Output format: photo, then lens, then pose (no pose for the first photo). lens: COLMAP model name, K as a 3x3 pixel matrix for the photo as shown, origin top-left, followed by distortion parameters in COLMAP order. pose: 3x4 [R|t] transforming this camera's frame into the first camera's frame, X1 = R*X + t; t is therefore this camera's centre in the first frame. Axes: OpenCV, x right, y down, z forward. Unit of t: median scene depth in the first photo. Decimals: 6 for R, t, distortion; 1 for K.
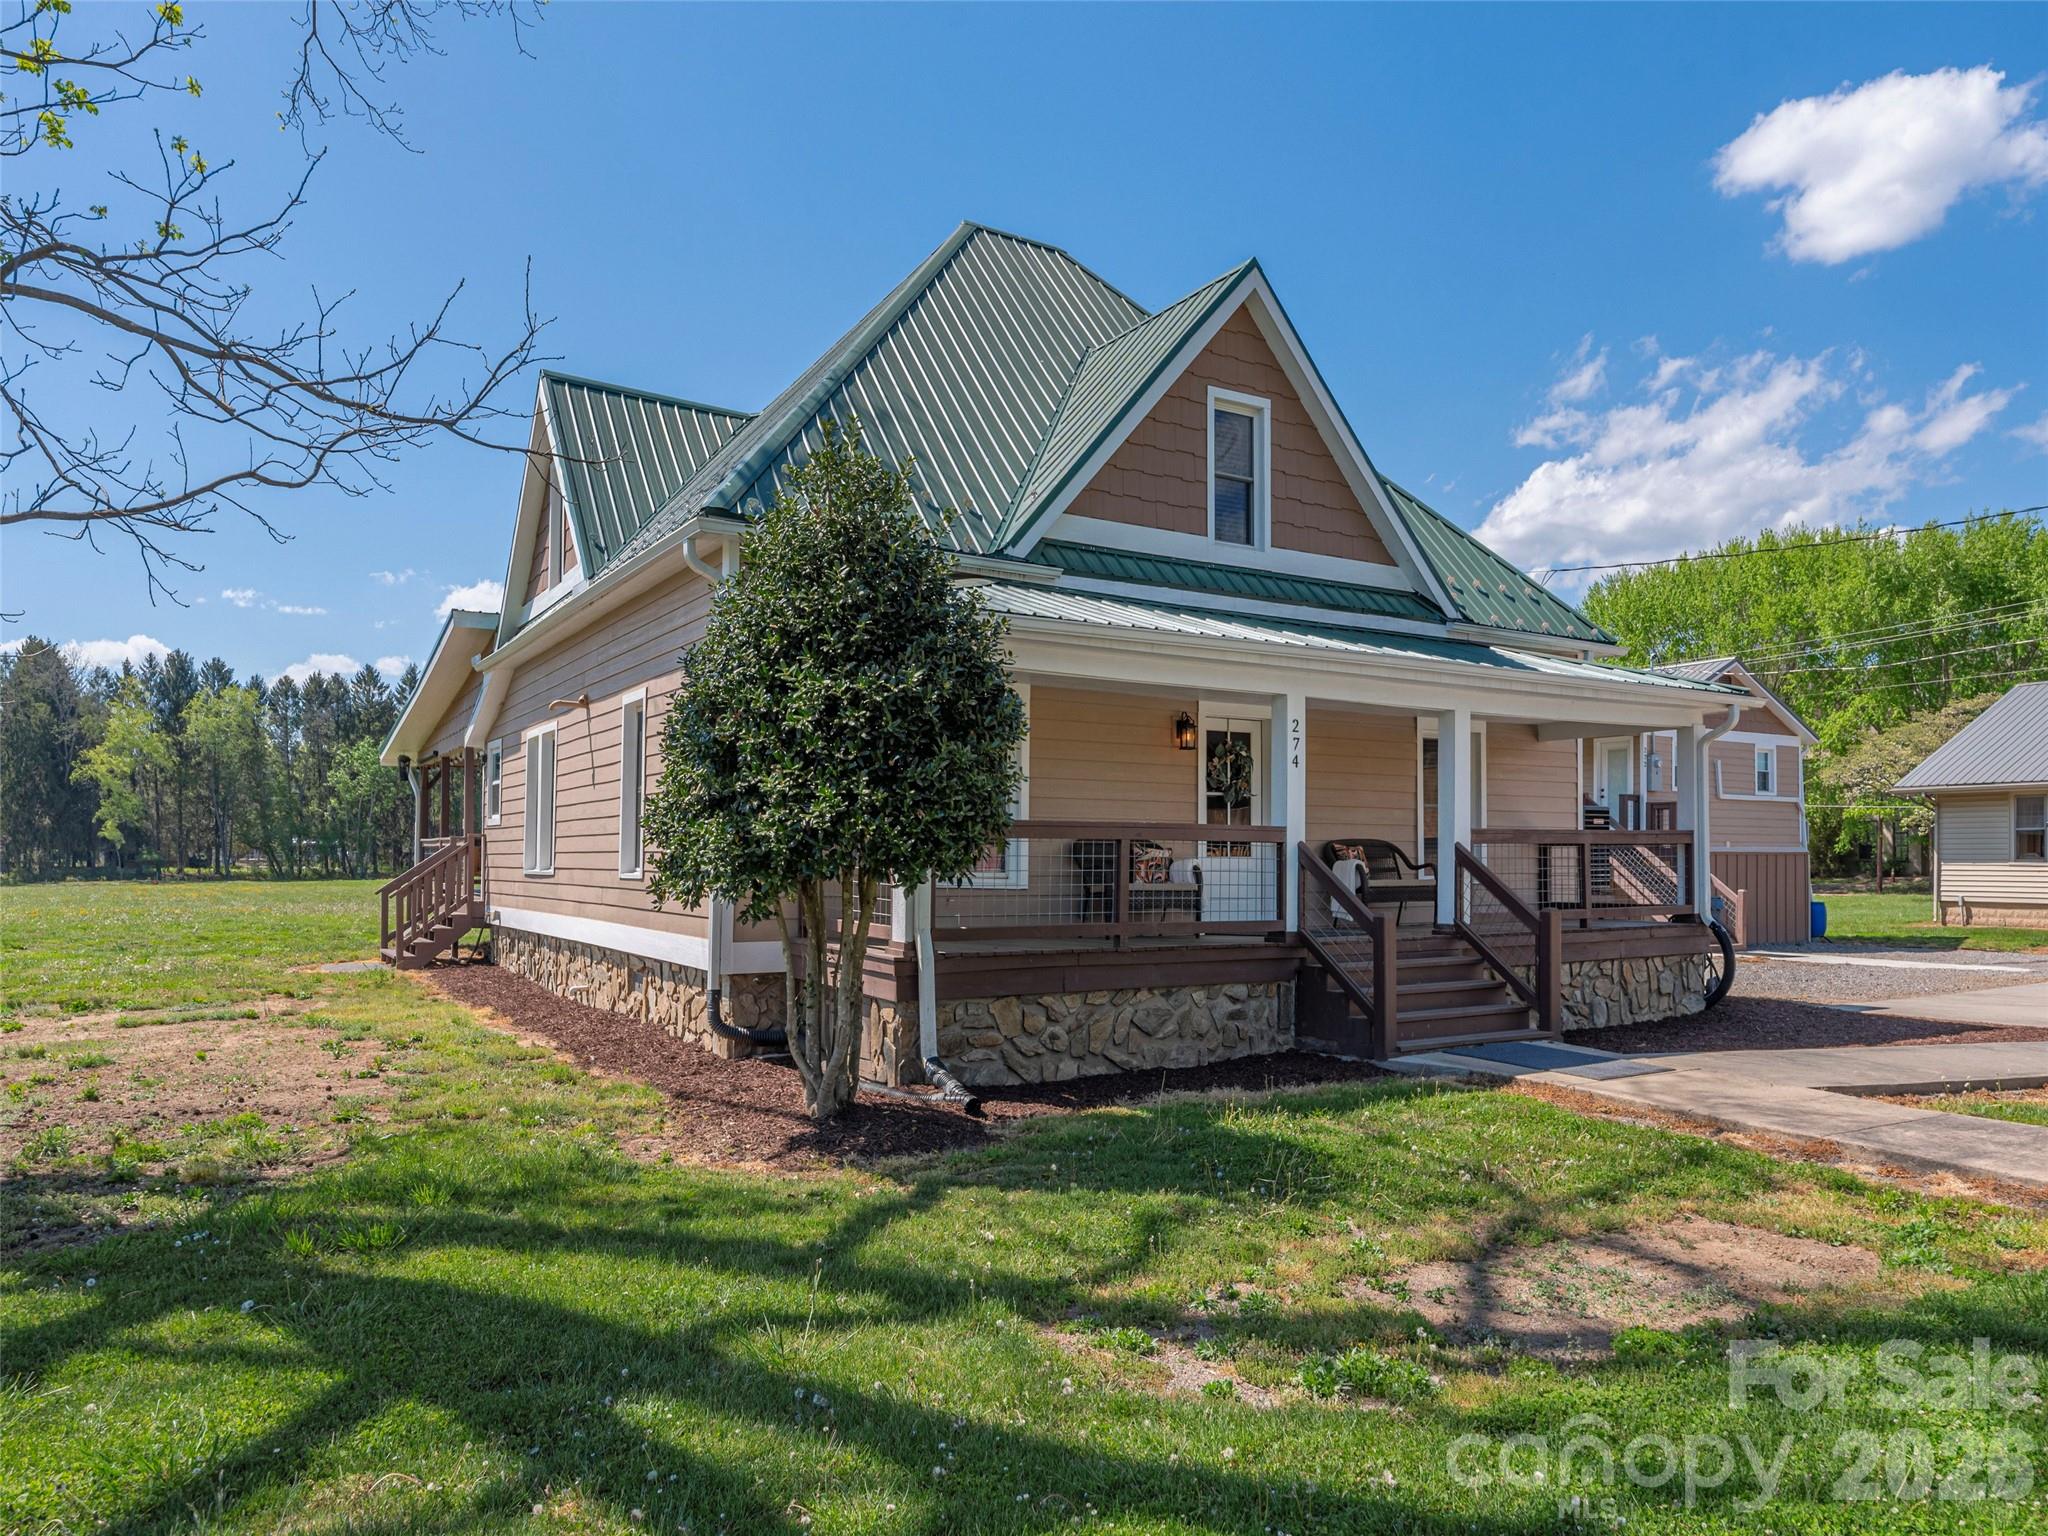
lens RADIAL K [[1445.5, 0, 1020.2], [0, 1445.5, 783.7], [0, 0, 1]] dist [-0.045068, -0.001792]
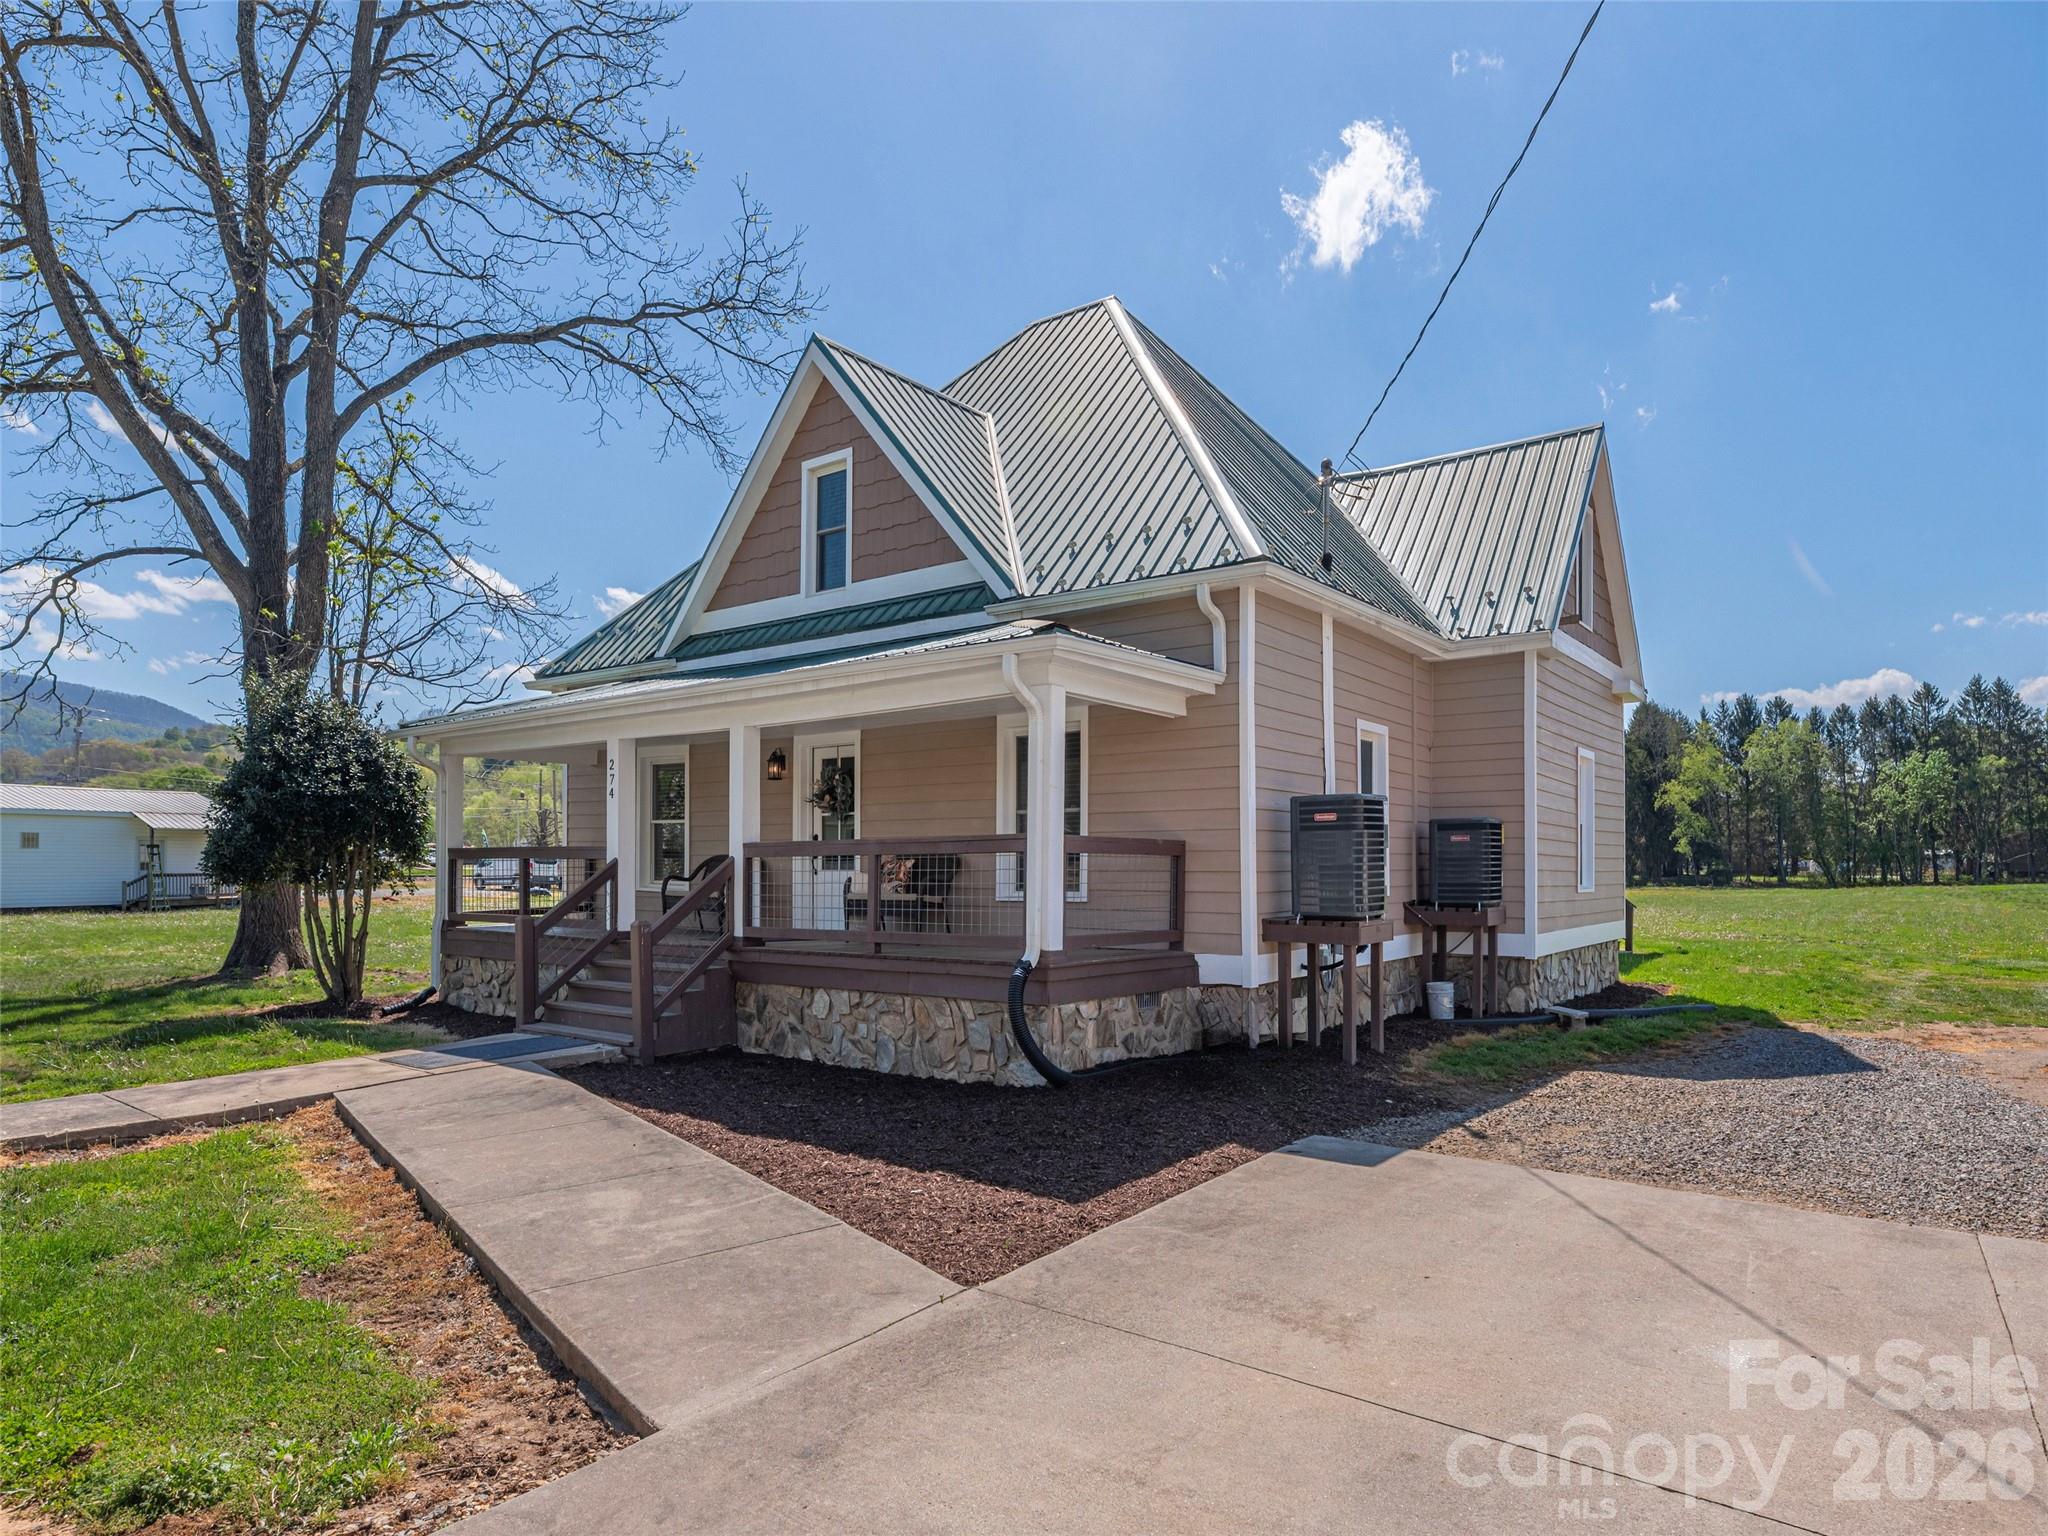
lens RADIAL K [[1214.8, 0, 1092.7], [0, 1214.8, 811.0], [0, 0, 1]] dist [-0.018732, 0.000245]
pose [[0.380305, -0.046183, -0.923707, 1.089905], [0.051377, 0.998265, -0.028758, 0.042011], [0.923433, -0.036520, 0.382018, 0.823140]]
